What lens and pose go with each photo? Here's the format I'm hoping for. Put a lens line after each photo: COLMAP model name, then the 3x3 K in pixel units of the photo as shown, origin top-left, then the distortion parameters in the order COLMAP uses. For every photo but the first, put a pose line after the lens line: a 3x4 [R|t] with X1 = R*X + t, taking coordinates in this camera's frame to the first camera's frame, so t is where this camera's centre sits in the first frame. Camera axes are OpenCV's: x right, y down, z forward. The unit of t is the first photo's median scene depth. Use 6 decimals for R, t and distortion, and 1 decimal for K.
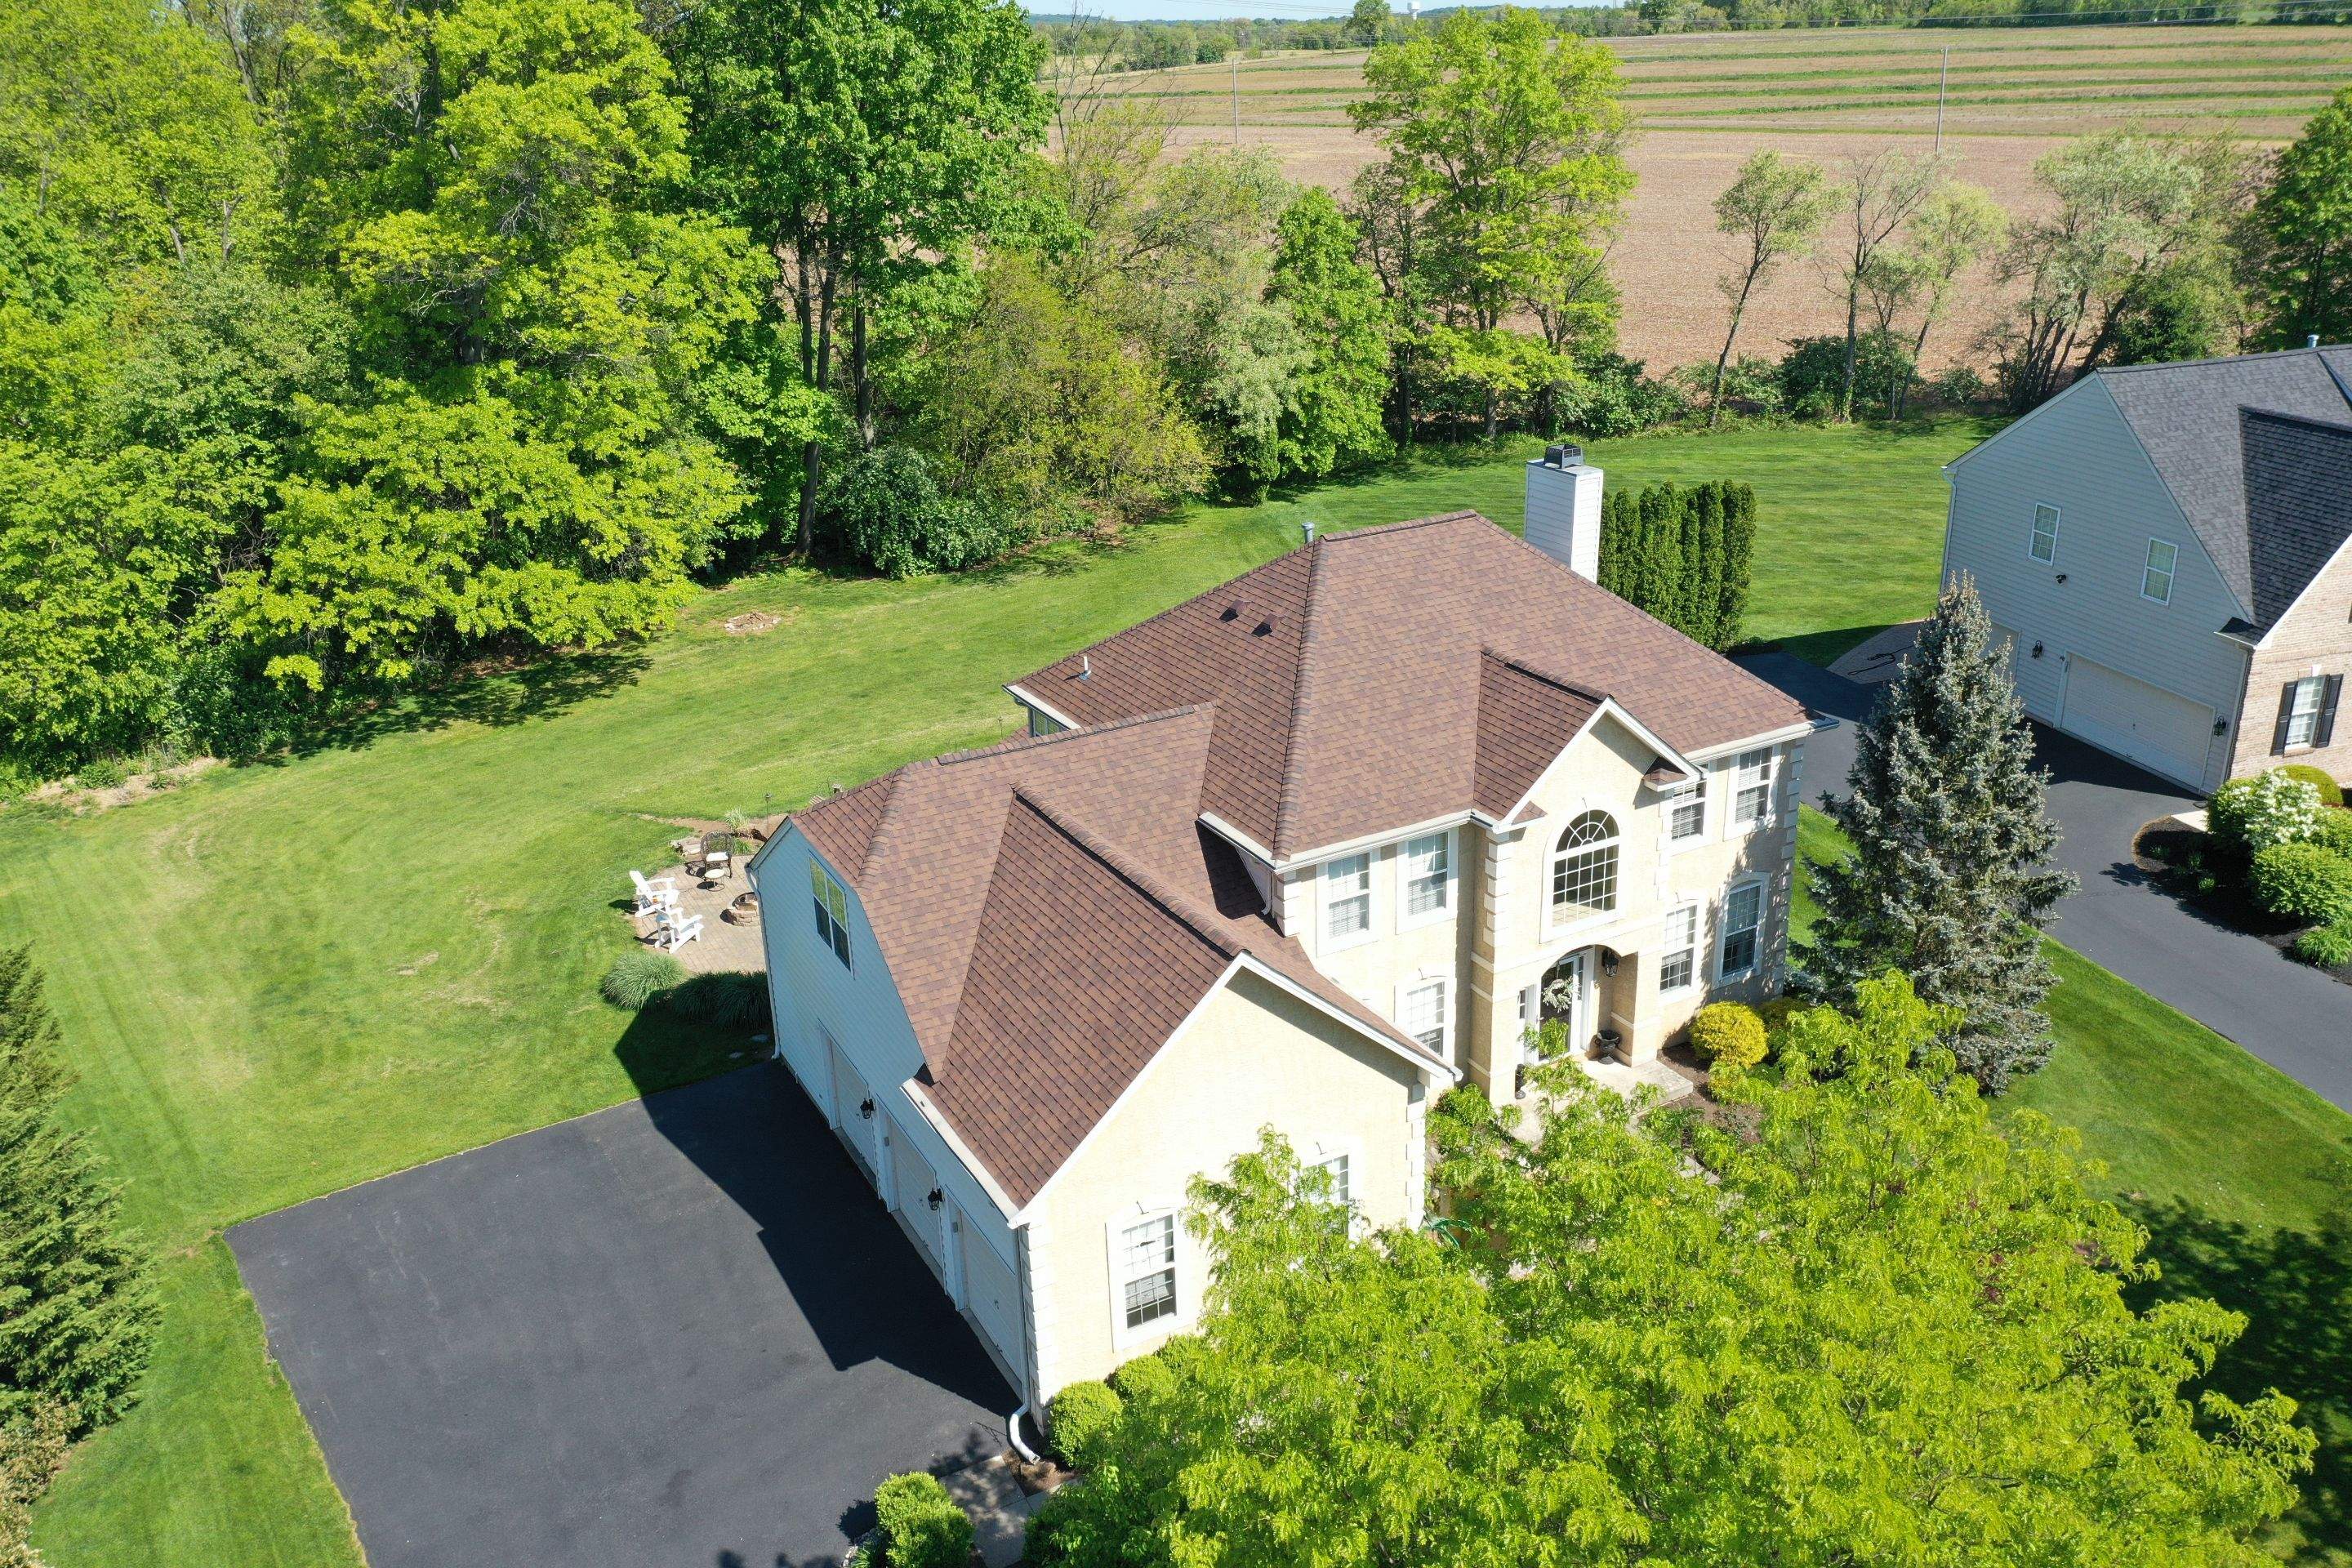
lens RADIAL K [[1866.1, 0, 1180.5], [0, 1866.1, 773.7], [0, 0, 1]] dist [0.005265, 0.004168]
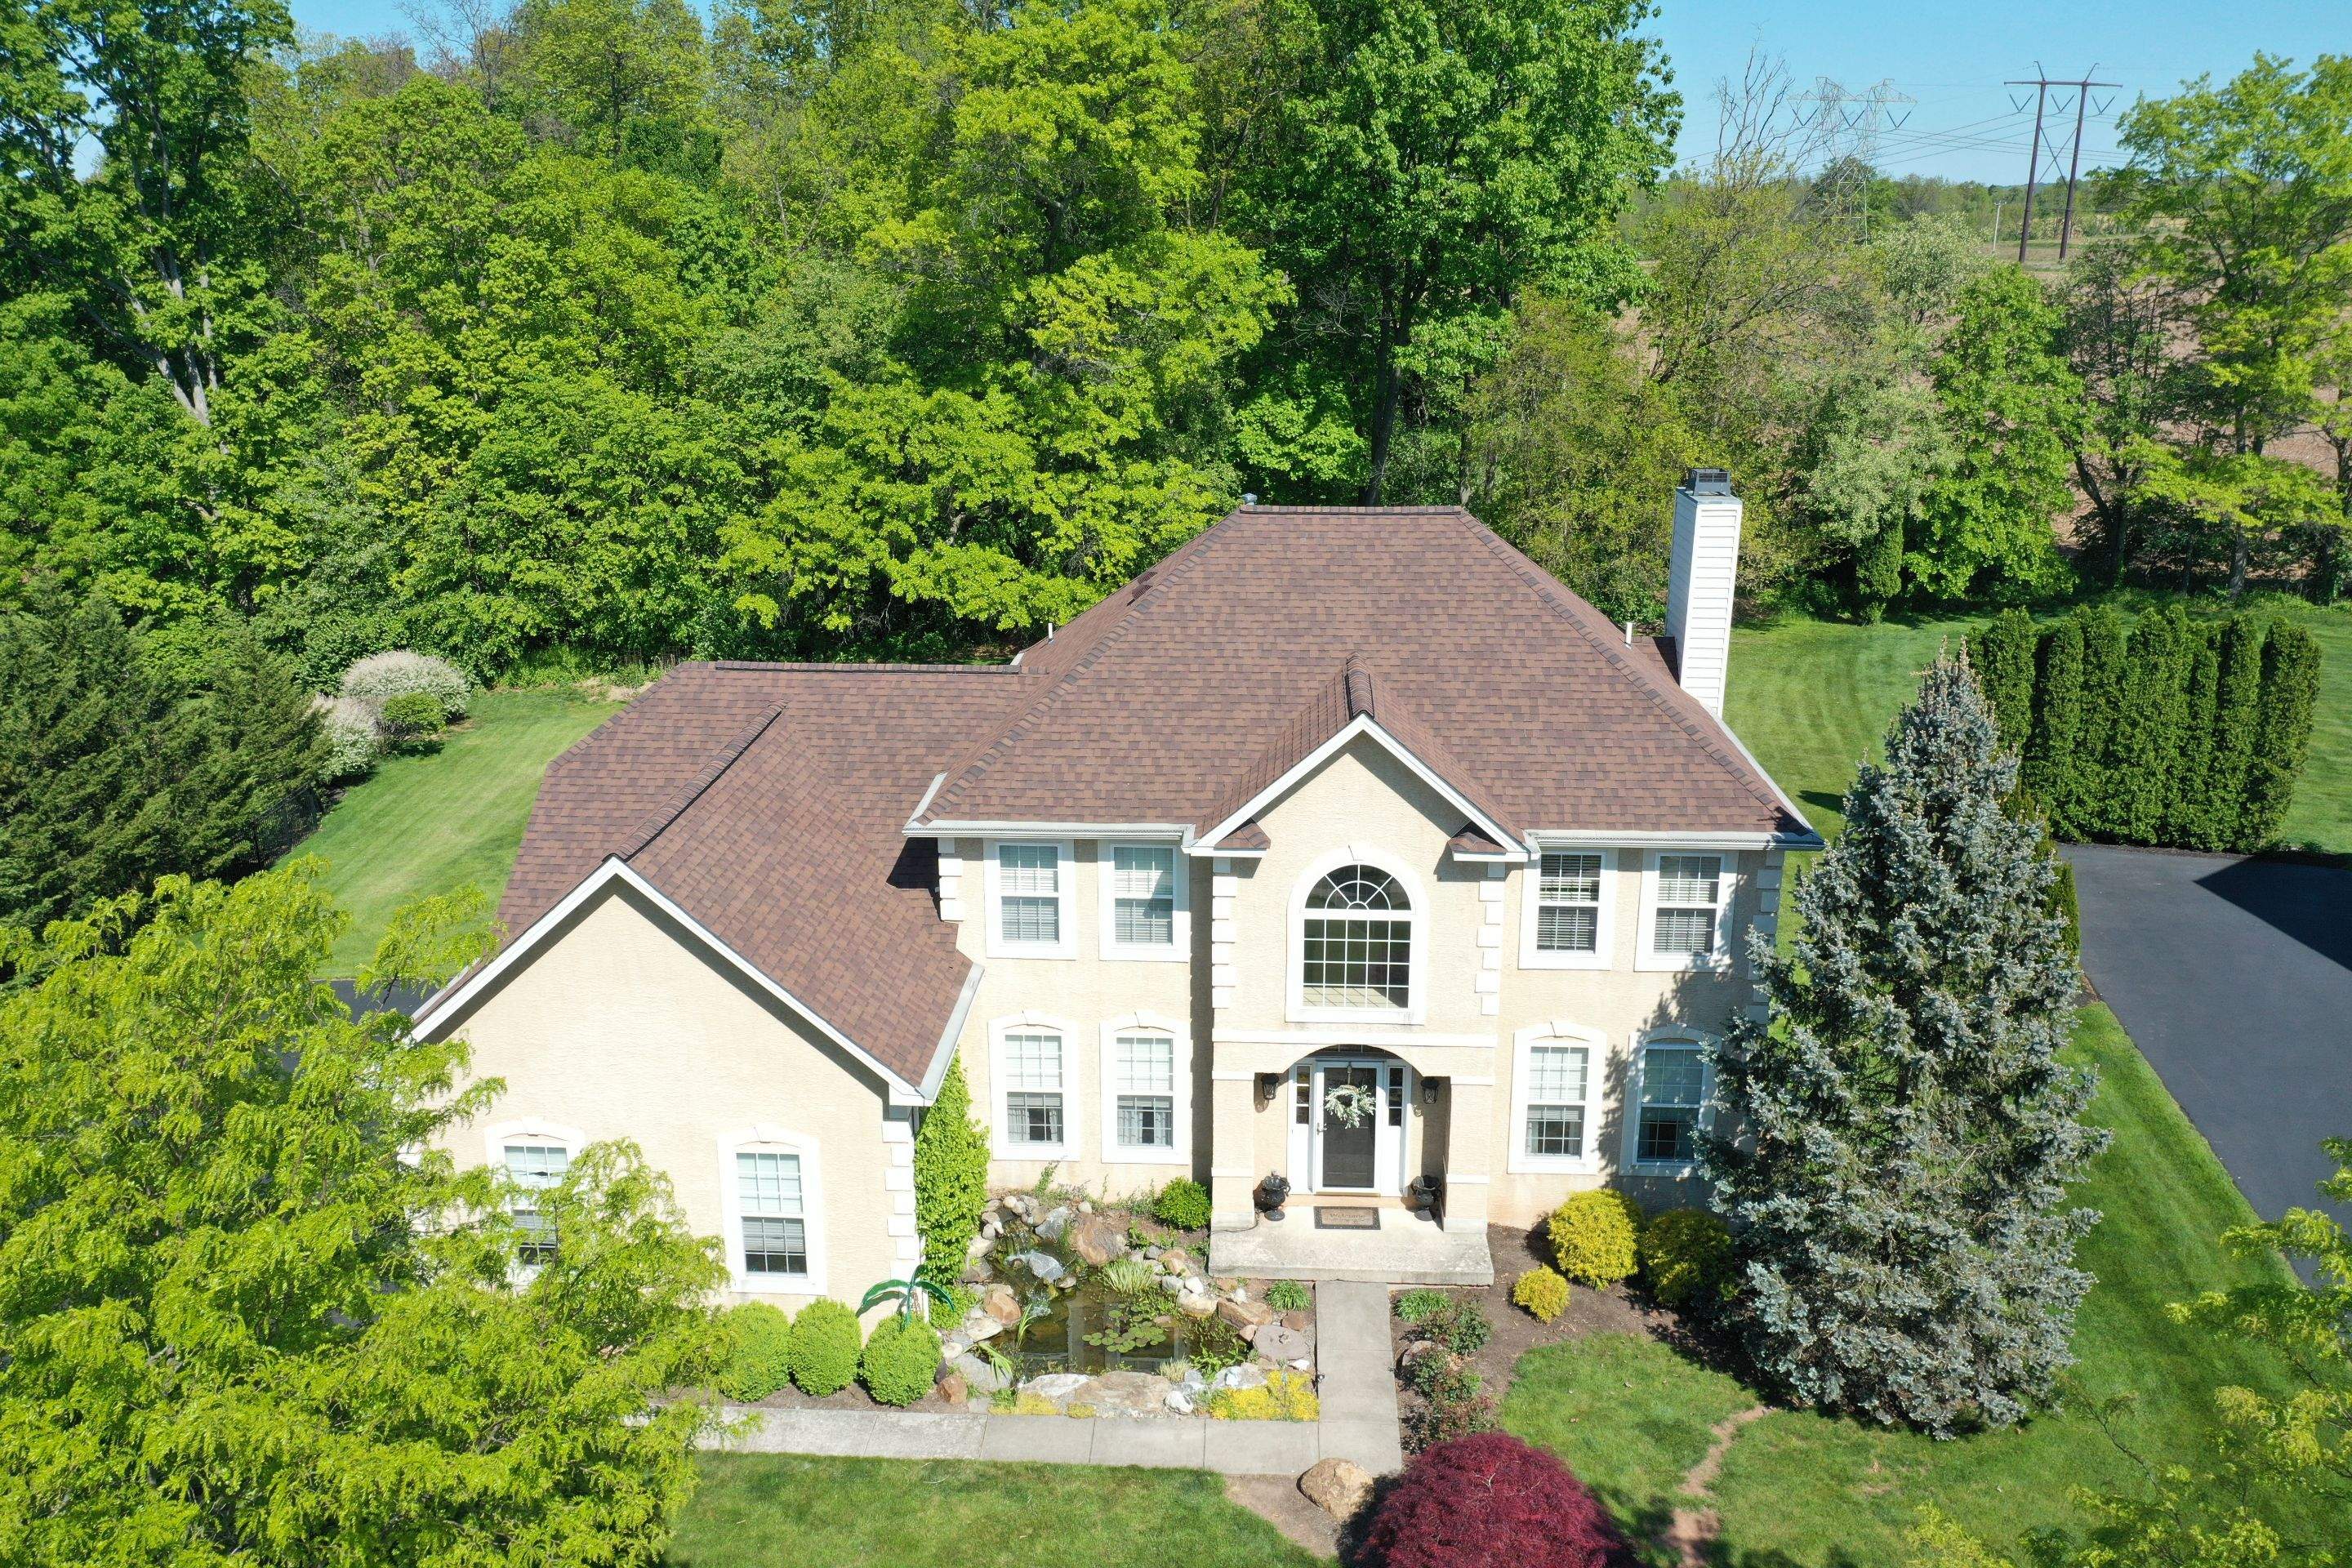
lens RADIAL K [[1869.1, 0, 1170.9], [0, 1869.1, 784.0], [0, 0, 1]] dist [-0.003244, 0.002266]
pose [[0.847666, 0.180199, -0.498990, 0.298039], [-0.214026, 0.976768, -0.010841, 0.006860], [0.485444, 0.115986, 0.866540, 0.160795]]
